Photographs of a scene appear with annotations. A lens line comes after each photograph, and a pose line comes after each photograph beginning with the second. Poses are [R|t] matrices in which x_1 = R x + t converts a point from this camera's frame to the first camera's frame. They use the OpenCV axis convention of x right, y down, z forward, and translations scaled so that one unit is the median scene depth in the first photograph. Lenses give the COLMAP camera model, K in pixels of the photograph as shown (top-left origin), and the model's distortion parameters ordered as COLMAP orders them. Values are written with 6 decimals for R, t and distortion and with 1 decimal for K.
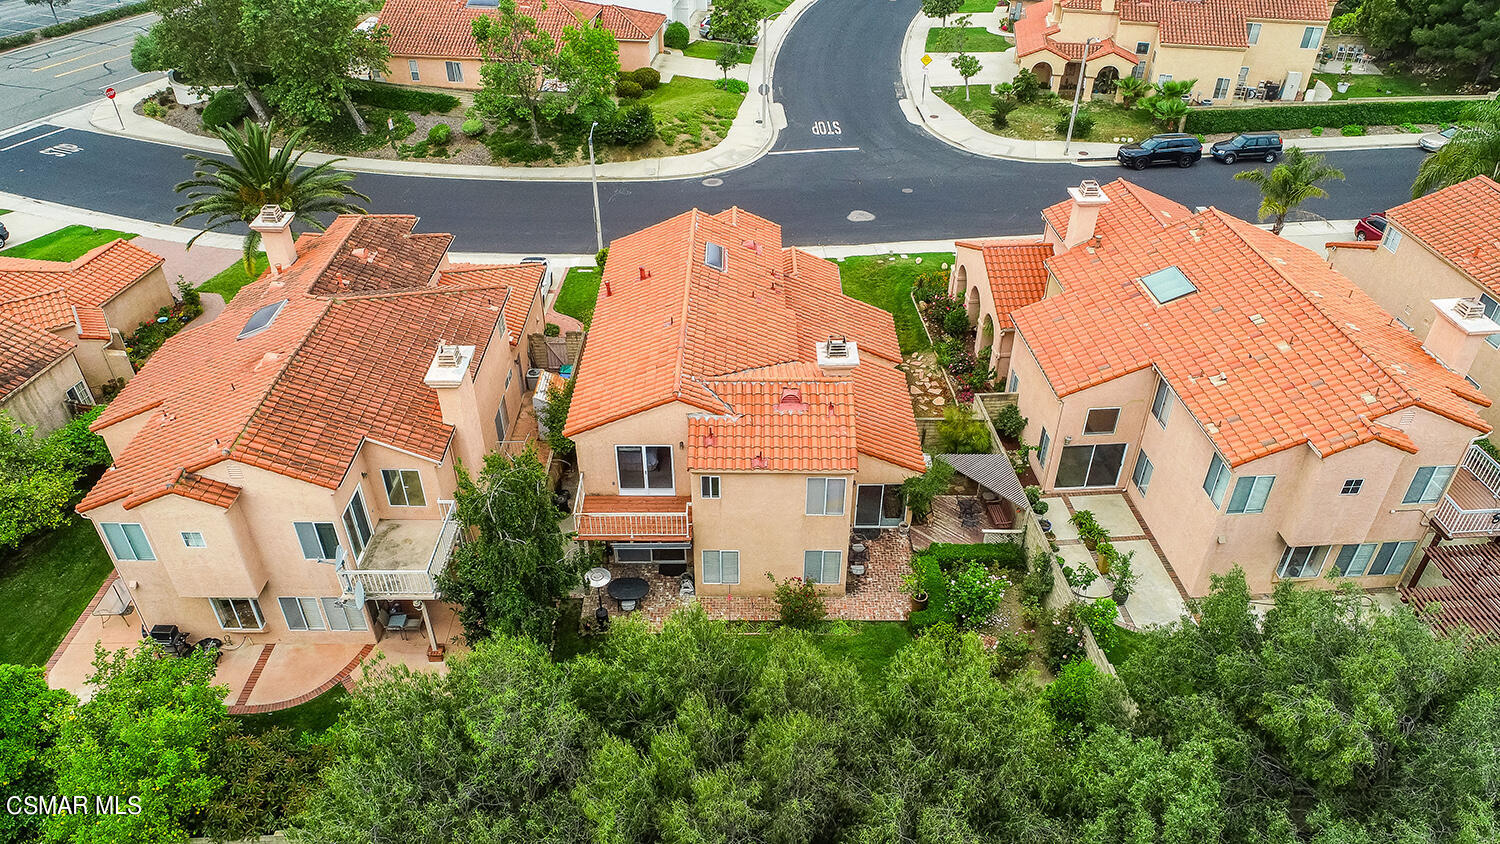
lens RADIAL K [[1009.8, 0, 745.3], [0, 1009.8, 426.5], [0, 0, 1]] dist [0.006808, 0.000094]
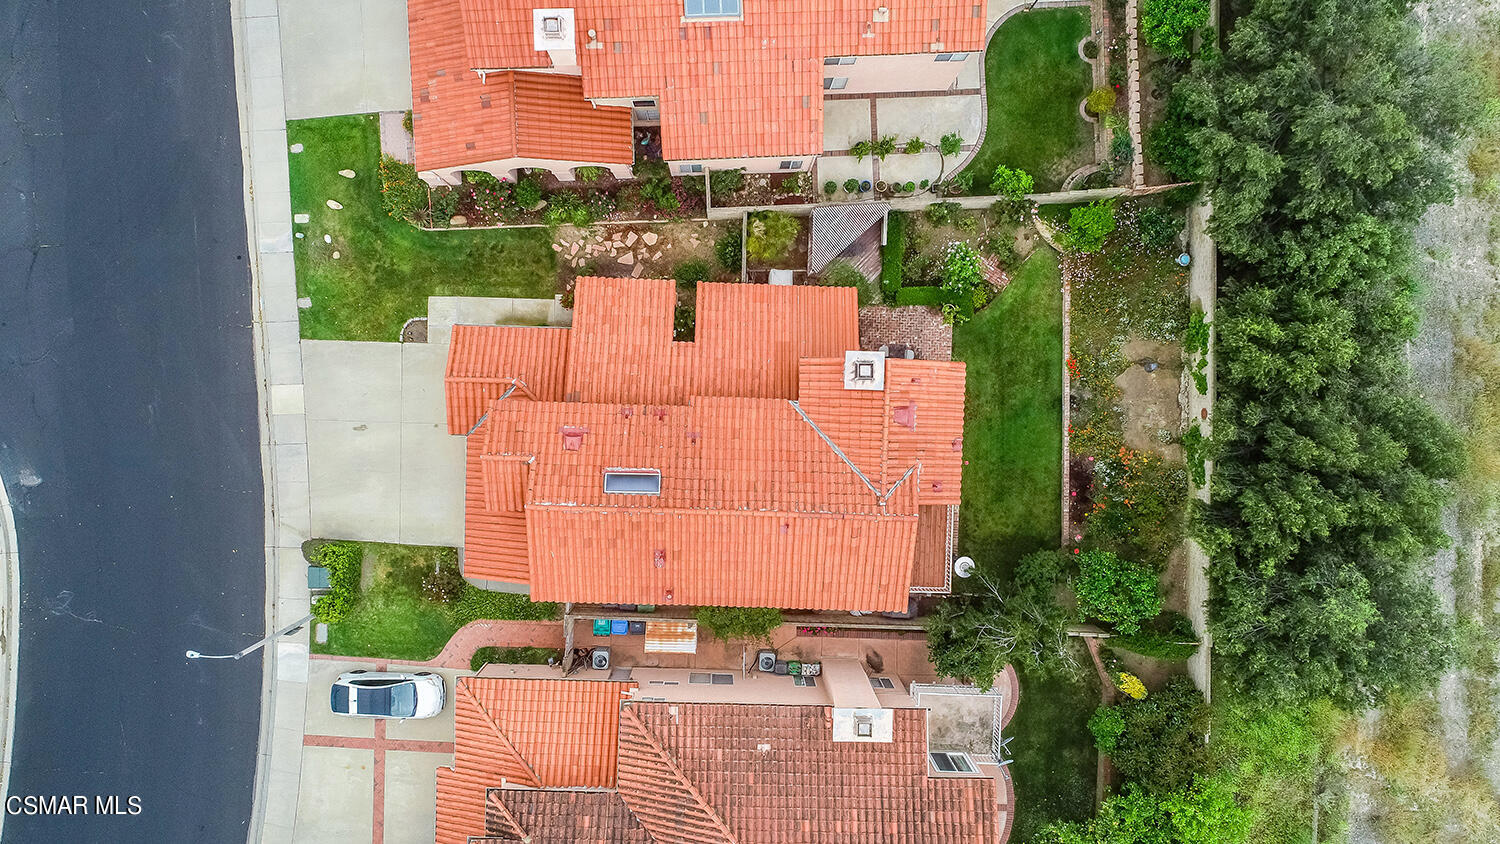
lens RADIAL K [[1009.8, 0, 750.7], [0, 1009.8, 421.7], [0, 0, 1]] dist [0.006808, 0.000094]
pose [[0.031235, -0.998744, -0.039188, 0.056721], [0.575334, -0.014095, 0.817797, -0.751364], [-0.817322, -0.048090, 0.574171, 0.353457]]
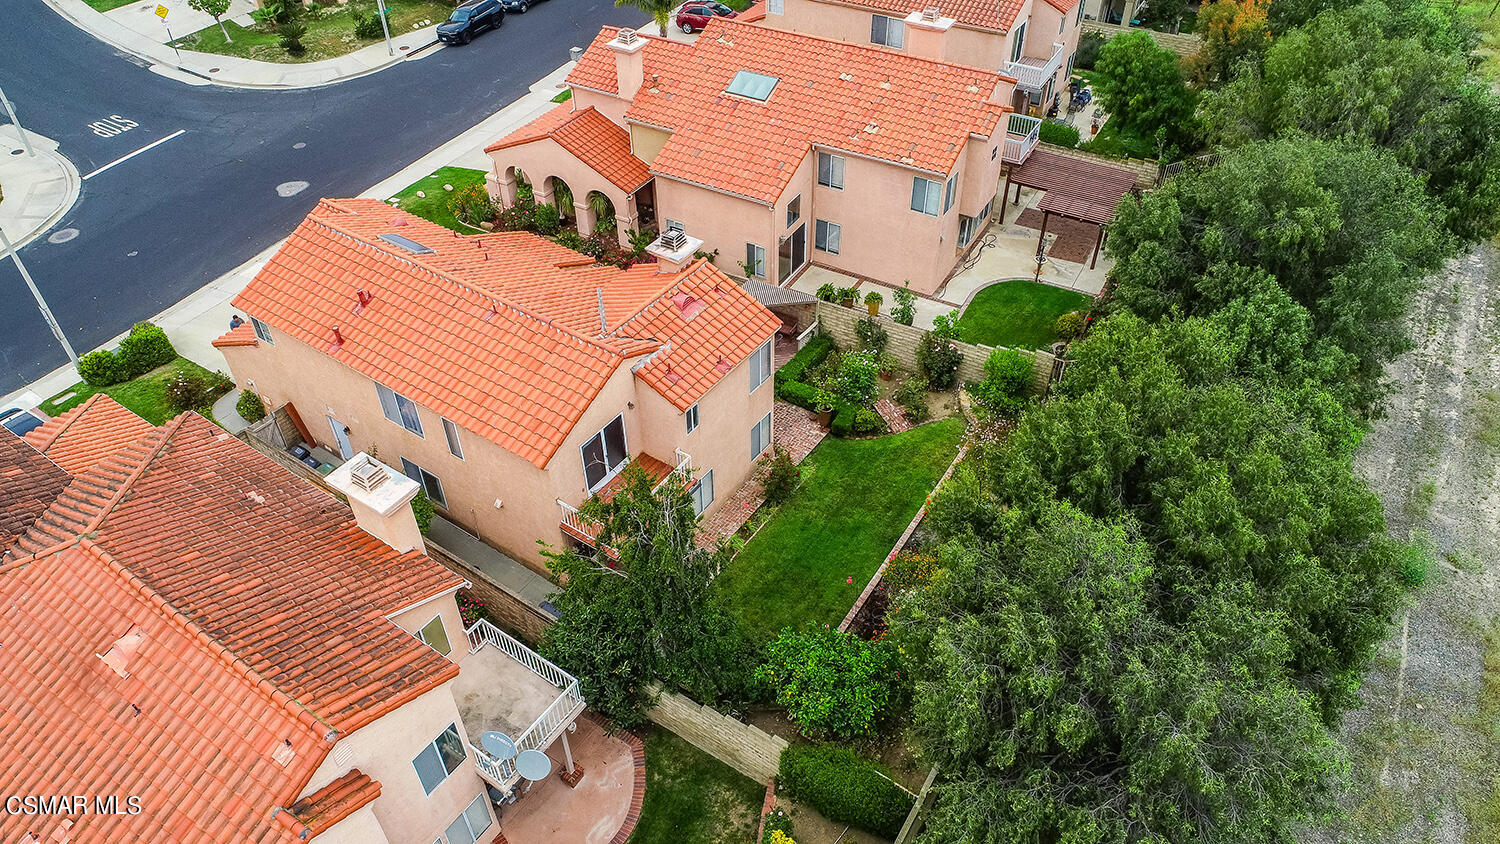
lens RADIAL K [[1009.8, 0, 745.1], [0, 1009.8, 416.8], [0, 0, 1]] dist [0.006808, 0.000094]
pose [[0.564511, -0.544558, 0.620310, -0.419406], [0.495400, 0.824623, 0.273085, -0.124375], [-0.660232, 0.153142, 0.735283, 0.190432]]
